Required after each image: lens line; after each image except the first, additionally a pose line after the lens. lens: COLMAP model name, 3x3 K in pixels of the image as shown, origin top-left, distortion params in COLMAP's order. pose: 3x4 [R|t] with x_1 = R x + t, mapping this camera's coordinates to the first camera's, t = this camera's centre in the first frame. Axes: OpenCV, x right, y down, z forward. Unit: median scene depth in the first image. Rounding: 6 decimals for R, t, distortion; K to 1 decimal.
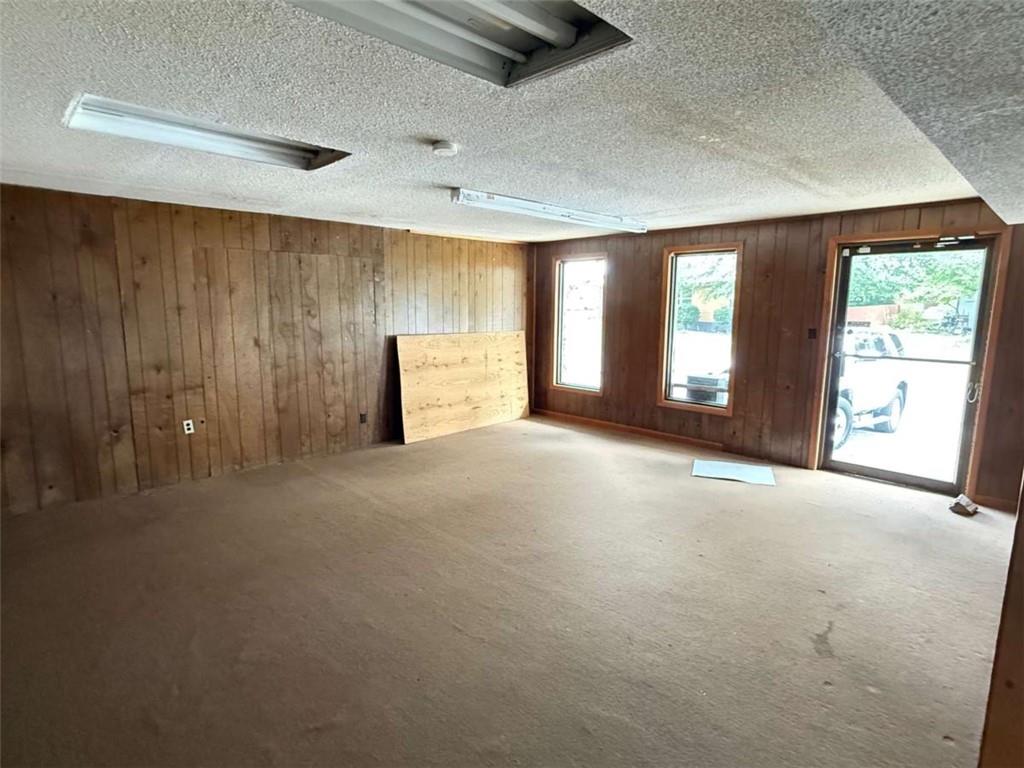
lens RADIAL K [[544.7, 0, 502.8], [0, 544.7, 385.8], [0, 0, 1]] dist [-0.003614, 0.000285]
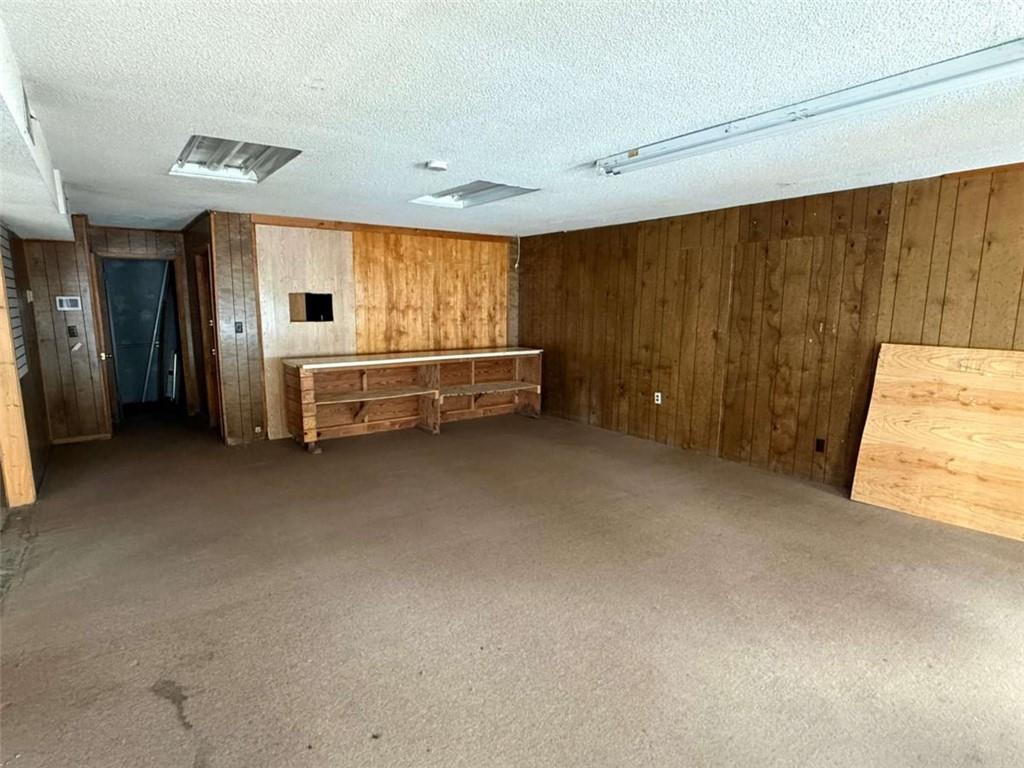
lens RADIAL K [[544.7, 0, 517.7], [0, 544.7, 390.2], [0, 0, 1]] dist [-0.003614, 0.000285]
pose [[-0.107092, 0.152454, -0.982491, 0.591641], [-0.152527, 0.973958, 0.167756, -0.089642], [0.982480, 0.167822, -0.081050, 0.699666]]
